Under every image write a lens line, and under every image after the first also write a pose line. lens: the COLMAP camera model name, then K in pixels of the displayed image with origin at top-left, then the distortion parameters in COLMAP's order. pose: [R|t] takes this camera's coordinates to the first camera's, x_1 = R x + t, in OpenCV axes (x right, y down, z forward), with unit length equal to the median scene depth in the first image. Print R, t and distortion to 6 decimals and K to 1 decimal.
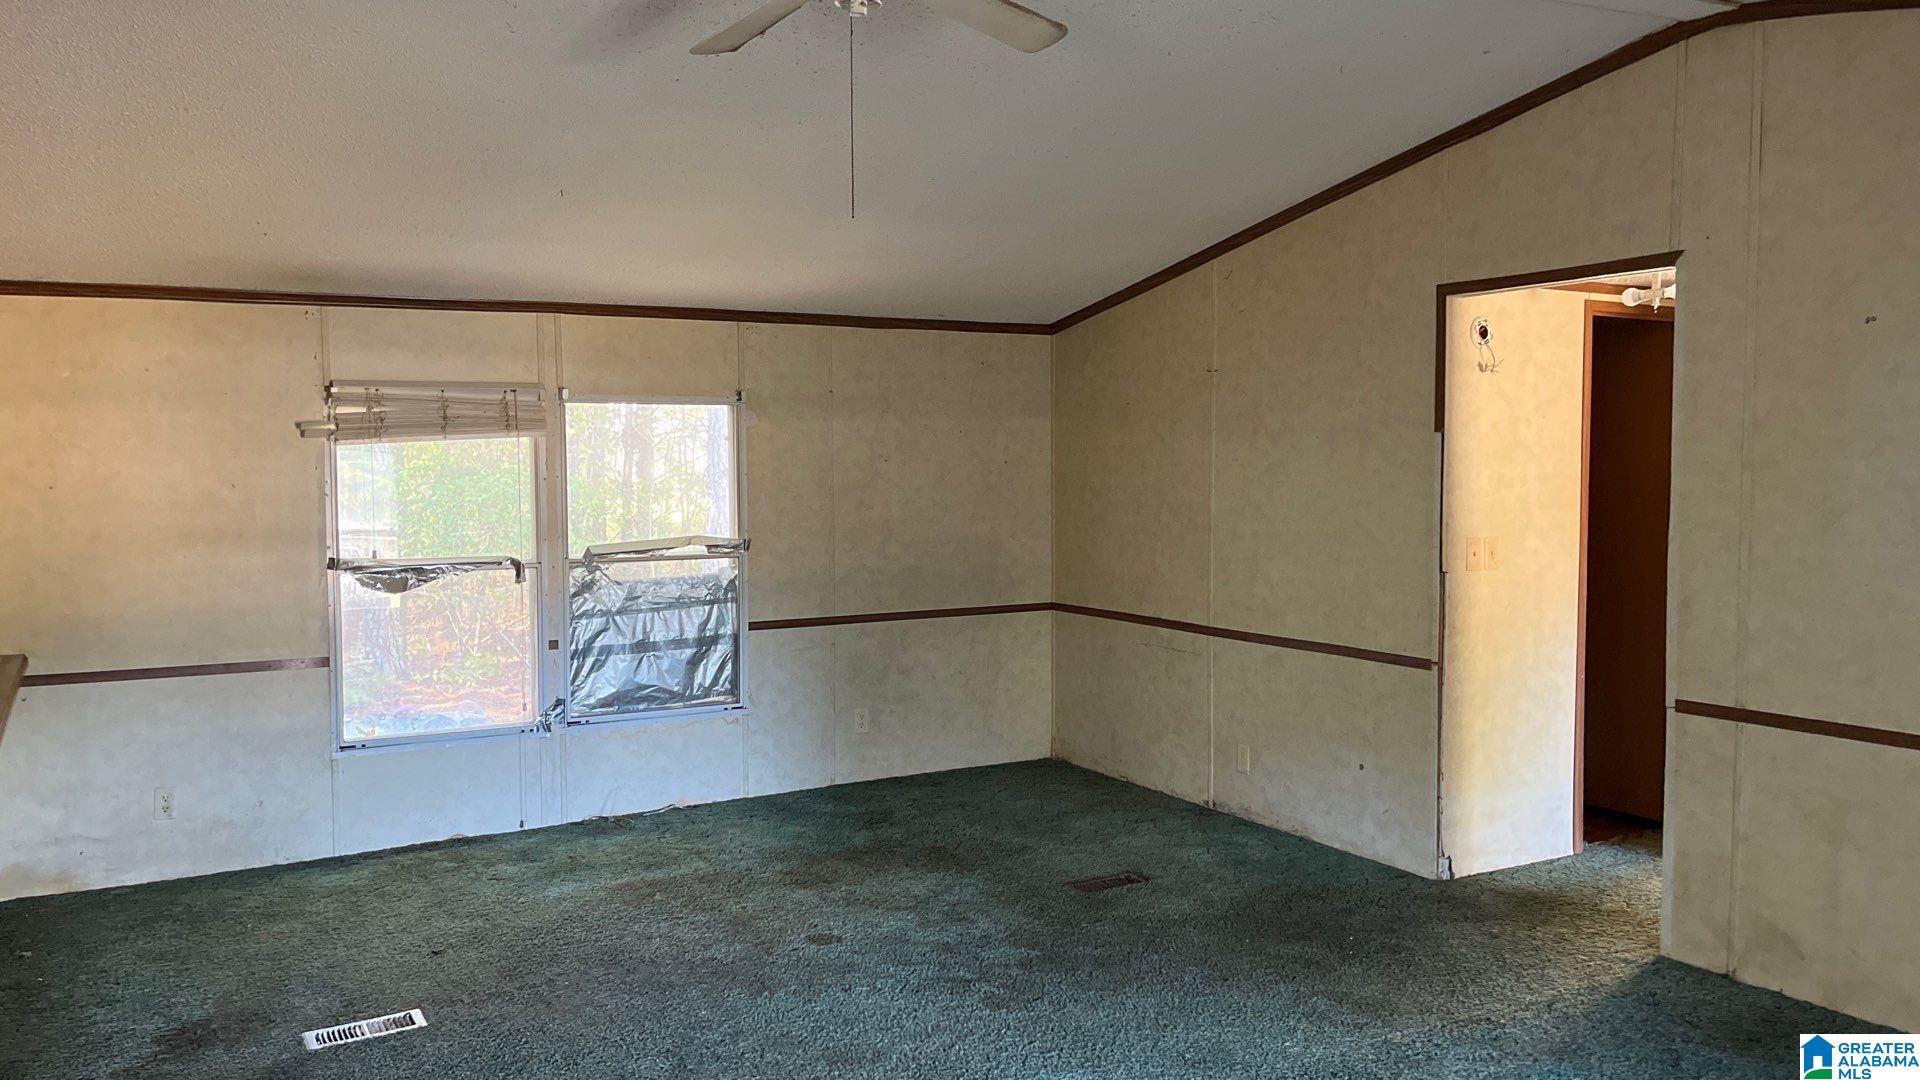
lens RADIAL K [[1401.2, 0, 959.3], [0, 1401.2, 538.4], [0, 0, 1]] dist [0.112361, -0.163493]
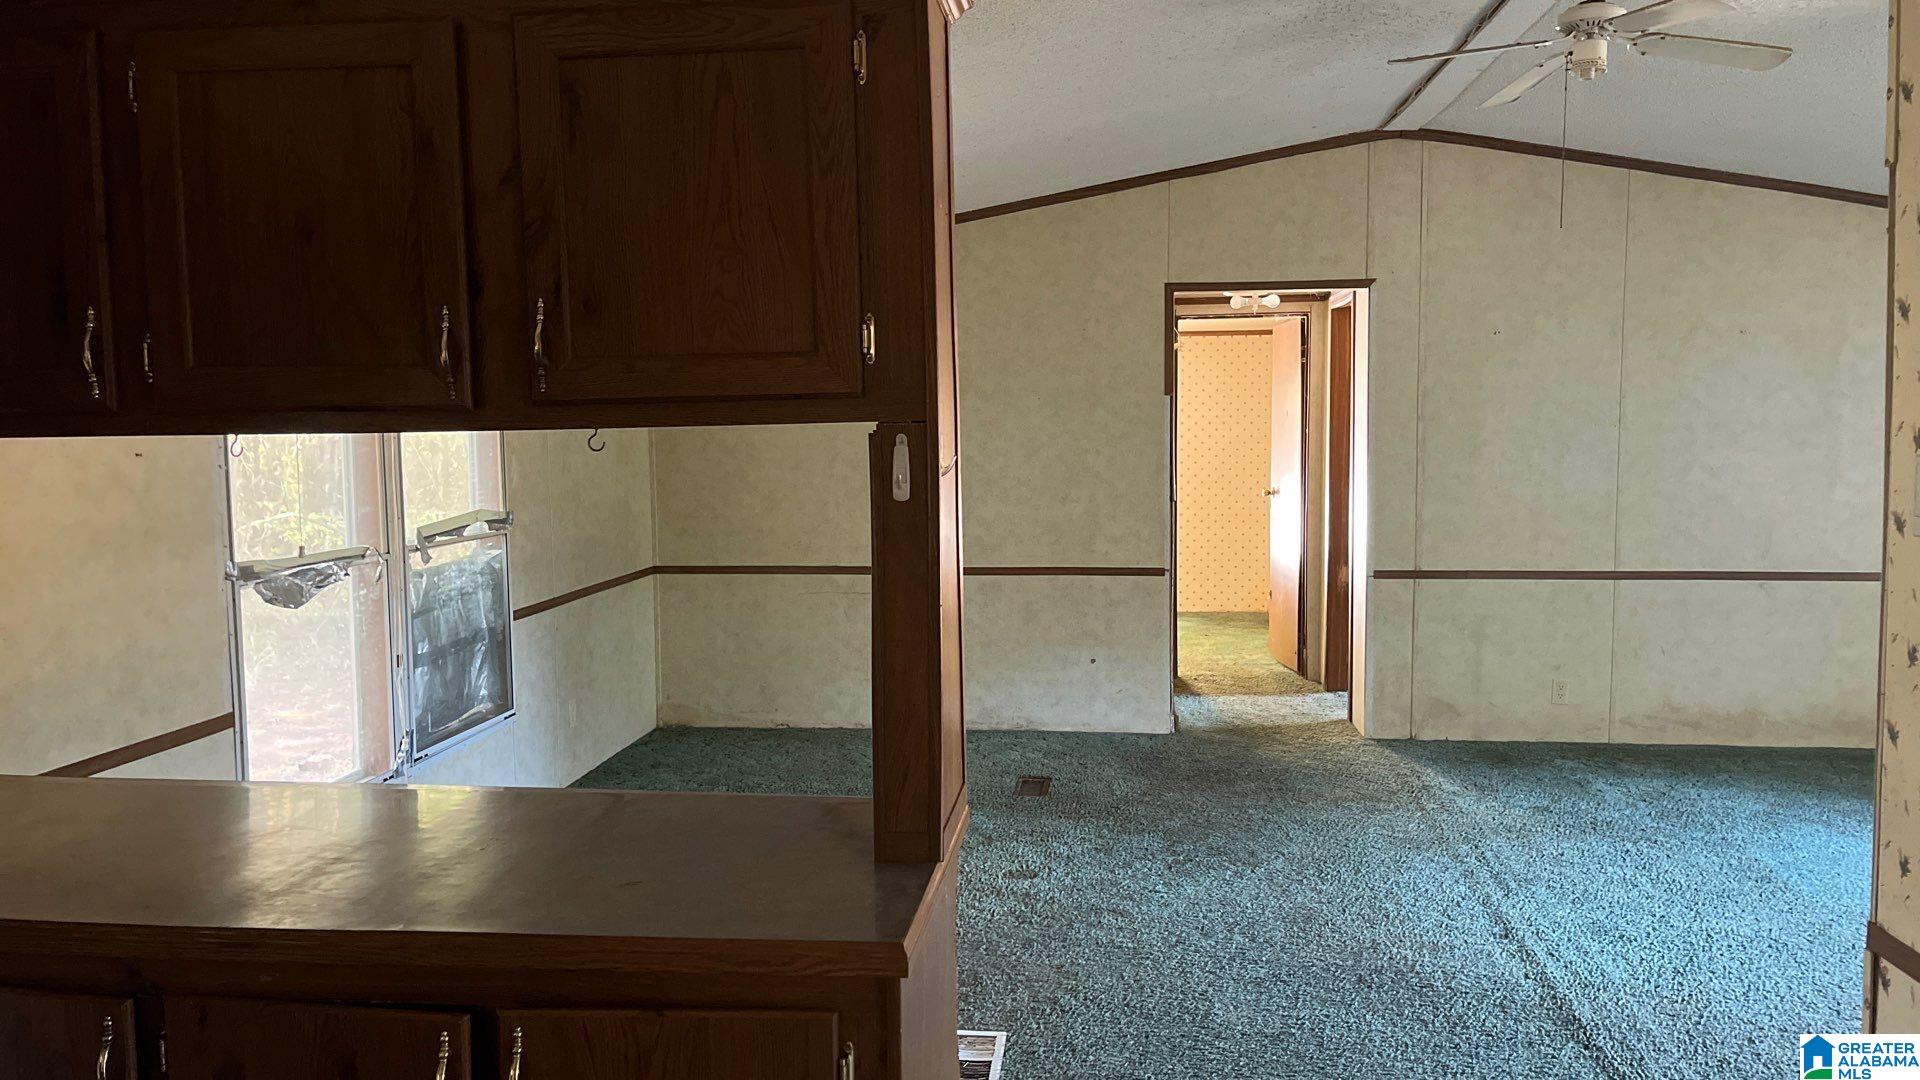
lens RADIAL K [[1401.2, 0, 959.3], [0, 1401.2, 538.4], [0, 0, 1]] dist [0.112361, -0.163493]
pose [[0.604504, -0.066407, 0.793830, -0.778081], [0.047349, 0.997753, 0.047409, -0.012587], [-0.795194, 0.008928, 0.606289, 0.338482]]
